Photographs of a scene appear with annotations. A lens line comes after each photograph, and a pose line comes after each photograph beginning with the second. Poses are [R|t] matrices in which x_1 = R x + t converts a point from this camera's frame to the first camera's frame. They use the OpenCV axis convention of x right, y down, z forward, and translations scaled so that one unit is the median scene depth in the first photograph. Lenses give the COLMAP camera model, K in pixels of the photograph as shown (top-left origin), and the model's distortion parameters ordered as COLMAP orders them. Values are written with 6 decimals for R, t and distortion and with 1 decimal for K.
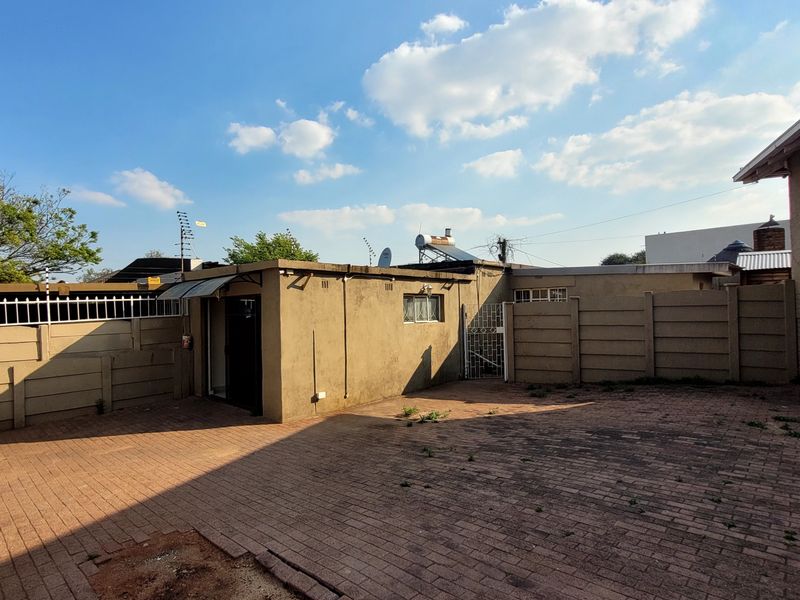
lens RADIAL K [[461.4, 0, 412.9], [0, 461.4, 300.4], [0, 0, 1]] dist [0.001554, 0.000214]
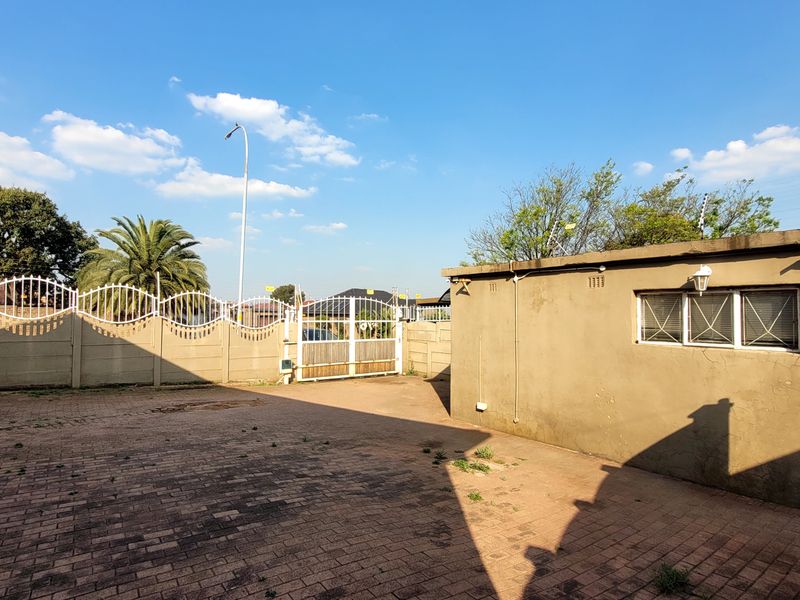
lens RADIAL K [[564.1, 0, 400.0], [0, 564.1, 300.0], [0, 0, 1]] dist [0.005037, -0.004302]
pose [[-0.339676, -0.002703, -0.940539, 1.369079], [0.020013, 0.999749, -0.010101, -0.003994], [0.940330, -0.022255, -0.339536, 1.796423]]
